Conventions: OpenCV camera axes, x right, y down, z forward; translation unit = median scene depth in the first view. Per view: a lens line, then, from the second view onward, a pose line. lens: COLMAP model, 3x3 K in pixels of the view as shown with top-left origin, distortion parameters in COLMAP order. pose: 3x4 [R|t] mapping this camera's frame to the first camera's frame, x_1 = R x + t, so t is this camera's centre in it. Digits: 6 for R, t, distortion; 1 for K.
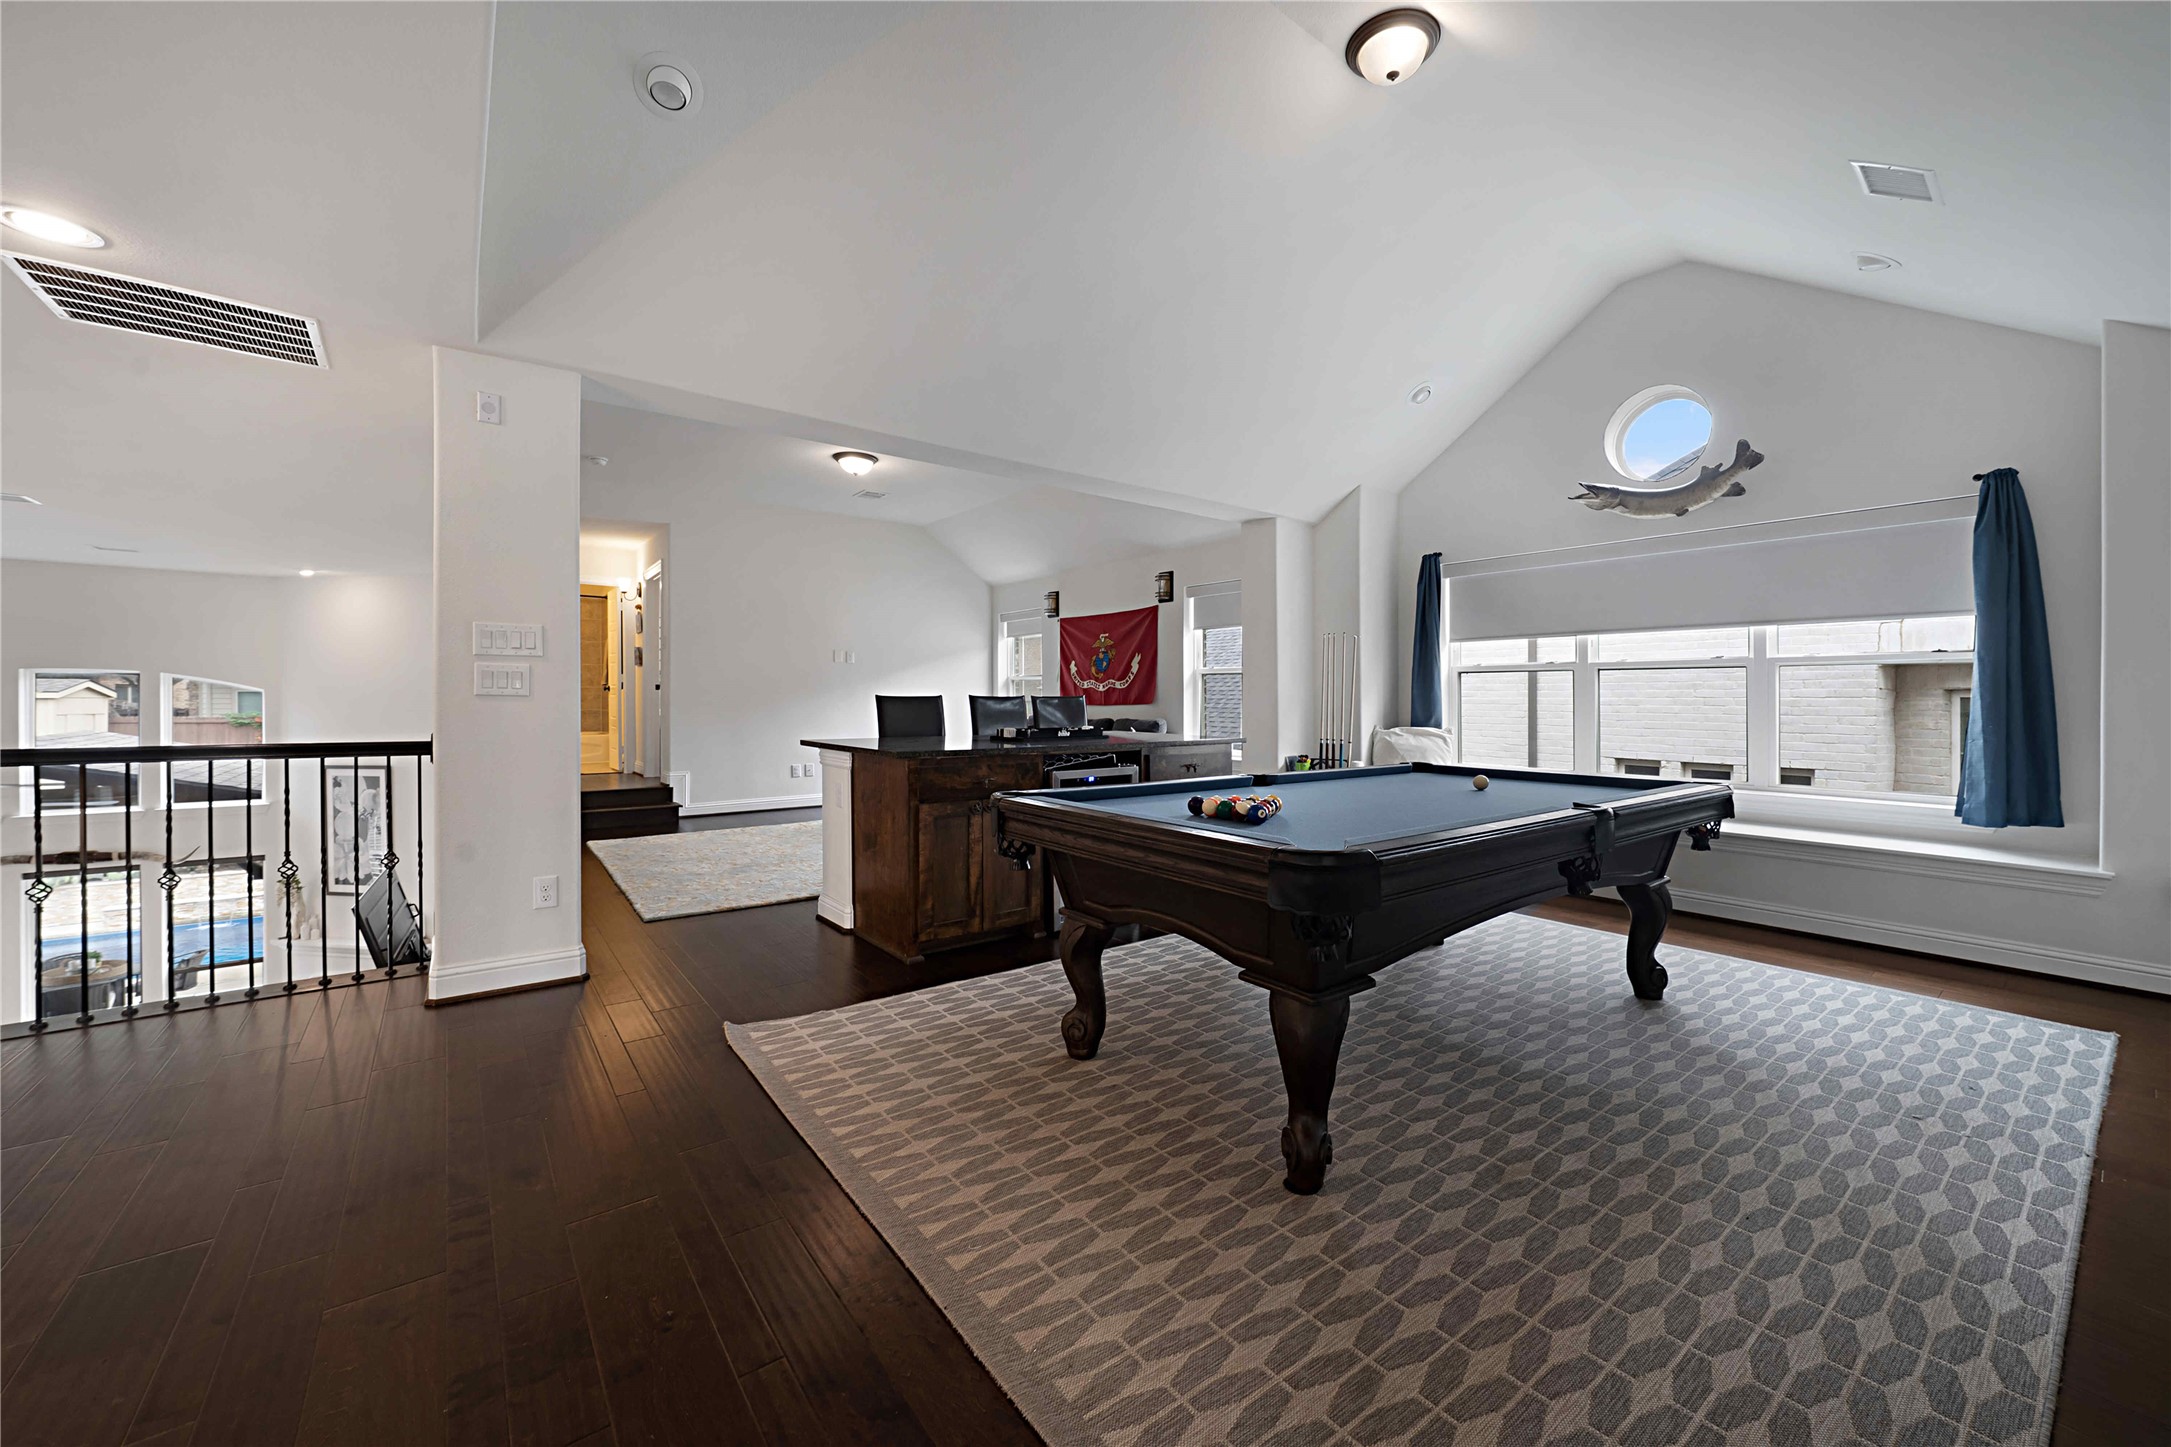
lens RADIAL K [[844.1, 0, 1104.6], [0, 844.1, 710.1], [0, 0, 1]] dist [-0.014459, -0.000178]
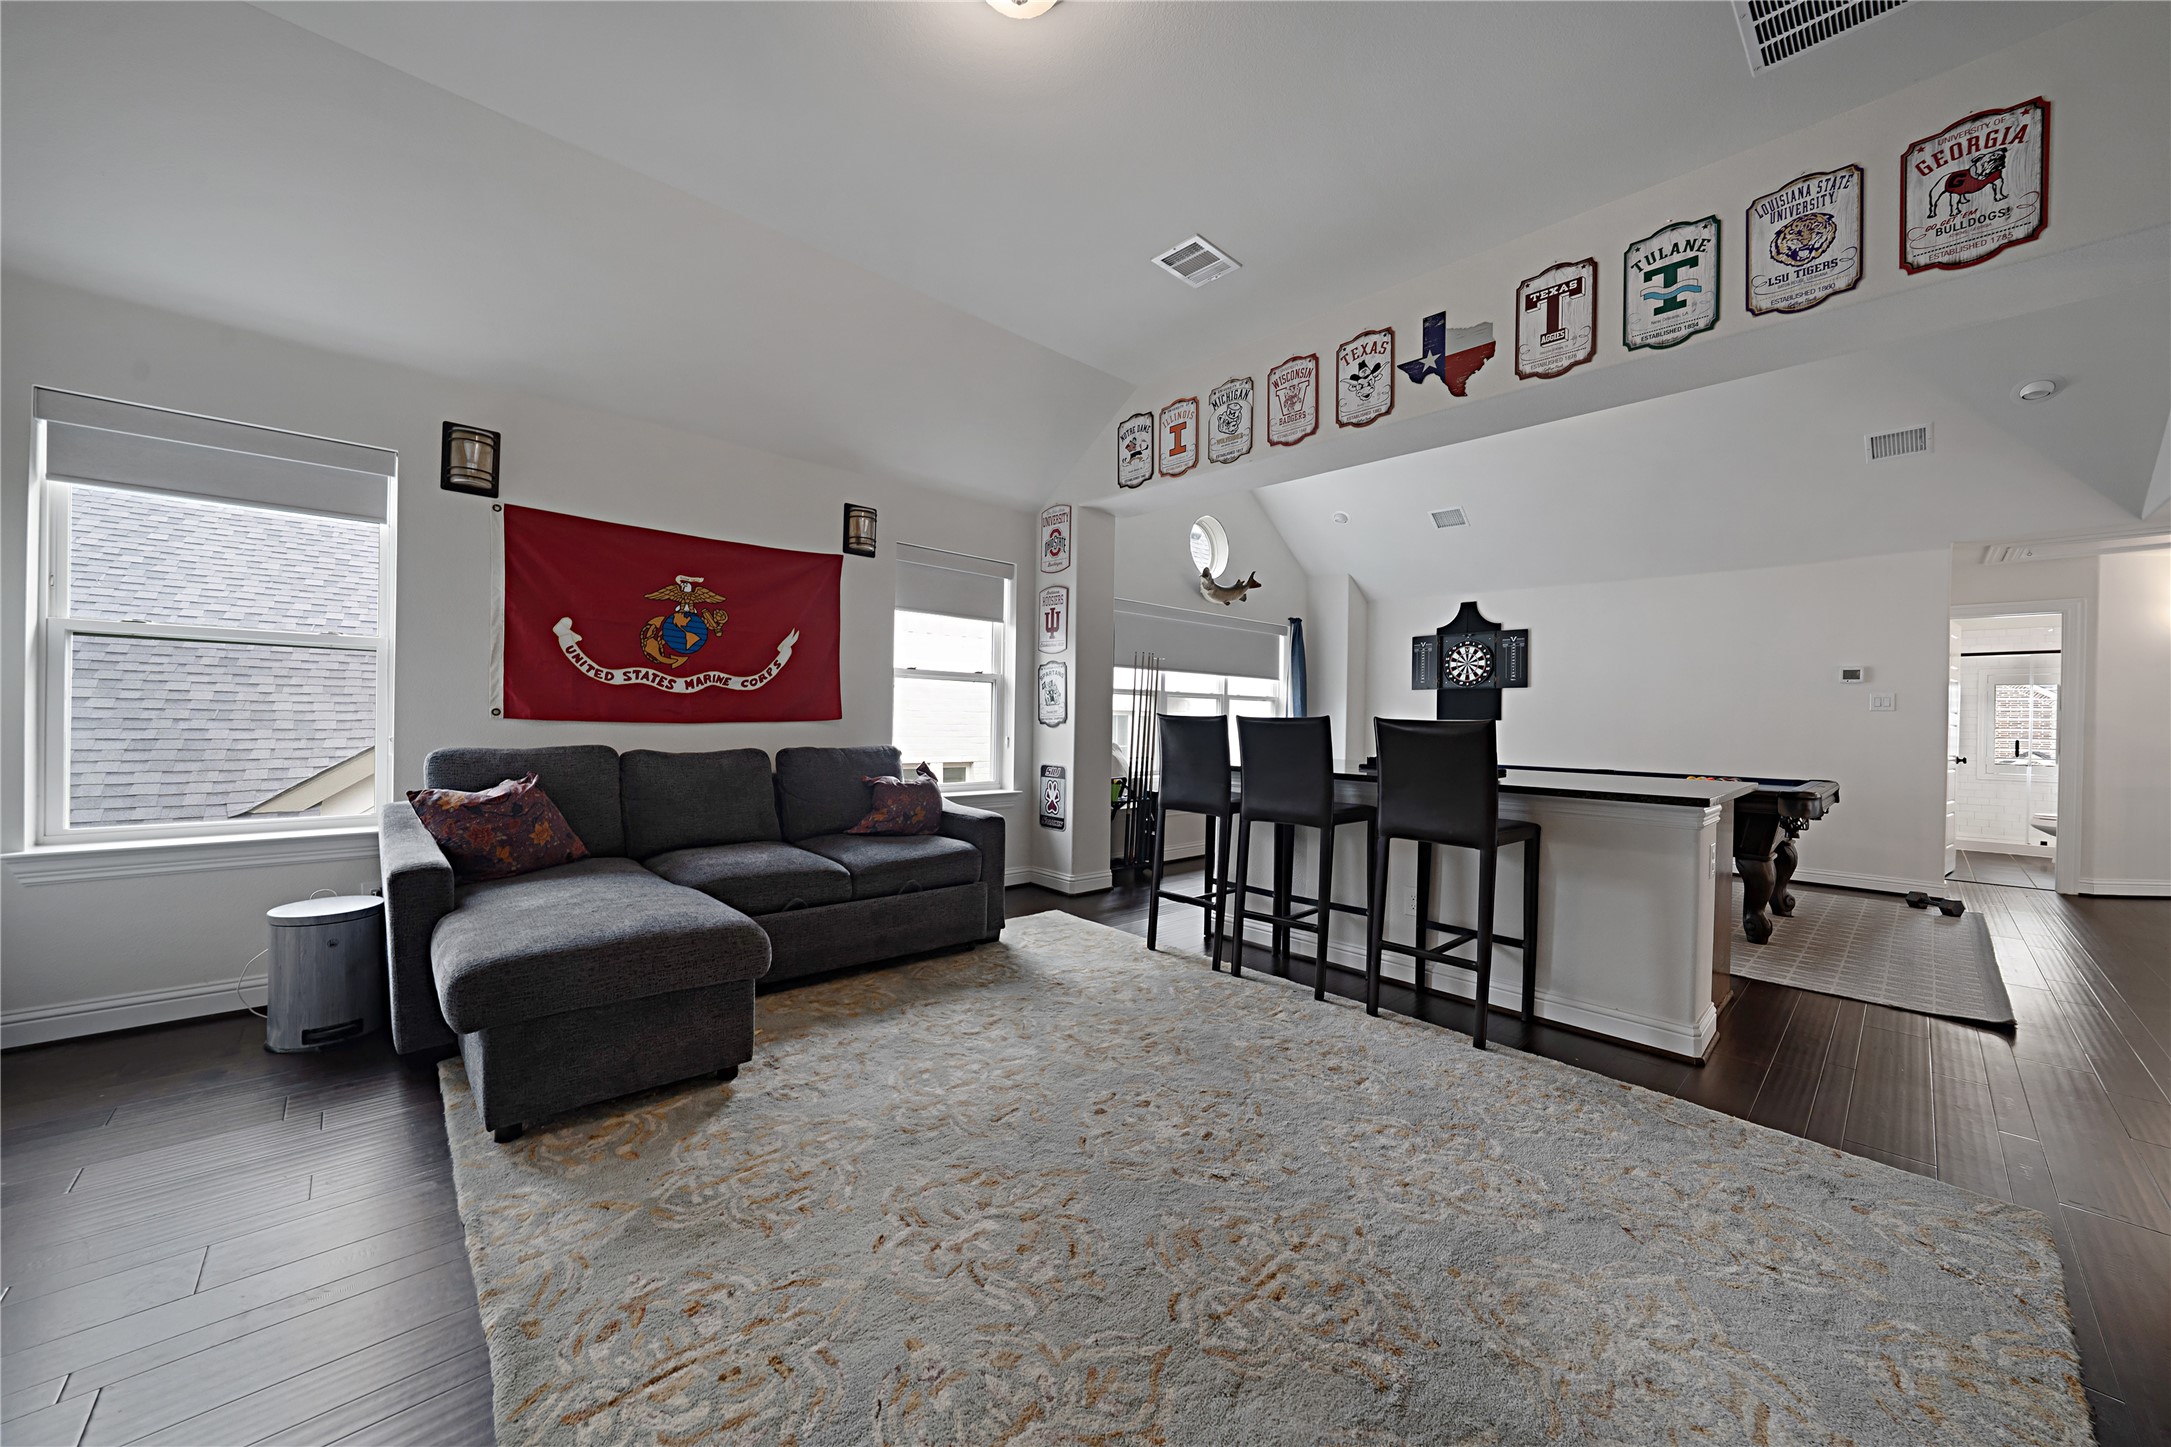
lens RADIAL K [[815.3, 0, 1102.2], [0, 815.3, 717.4], [0, 0, 1]] dist [-0.000861, -0.000034]
pose [[-0.115155, -0.008123, 0.993314, -0.906657], [-0.006372, 0.999952, 0.007439, -0.025499], [-0.993327, -0.005472, -0.115201, 1.496444]]
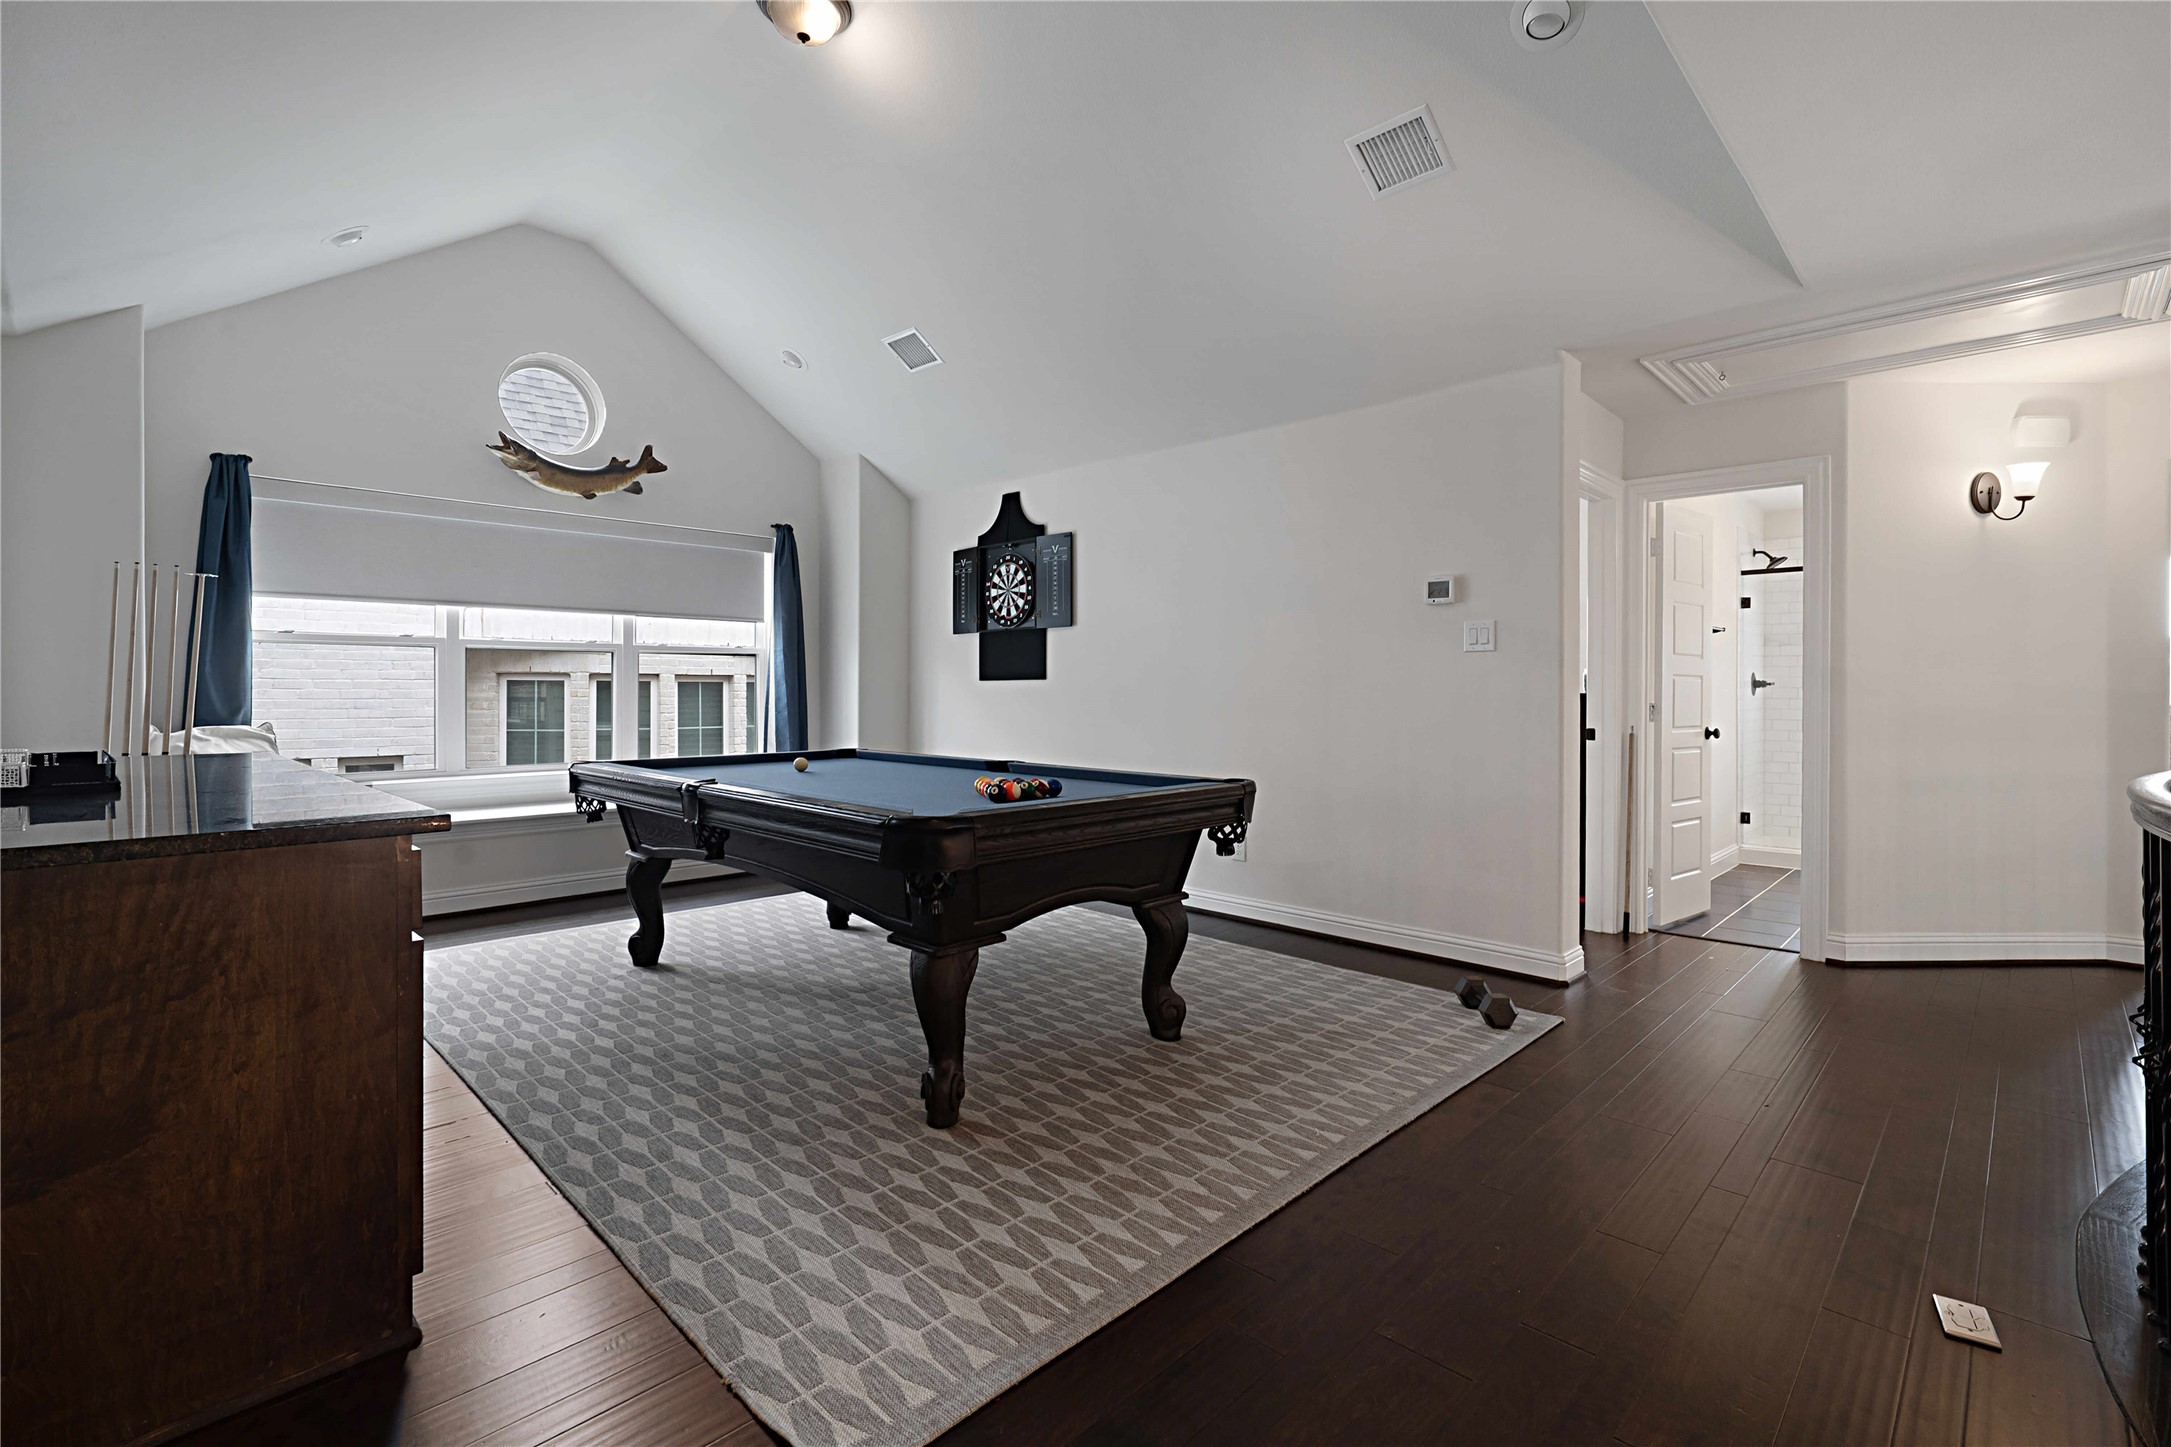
lens RADIAL K [[1006.4, 0, 1100.6], [0, 1006.4, 686.5], [0, 0, 1]] dist [-0.001340, 0.001735]
pose [[-0.152020, -0.005017, 0.988365, -0.623583], [0.008365, 0.999945, 0.006363, -0.011204], [-0.988342, 0.009235, -0.151969, 0.610502]]
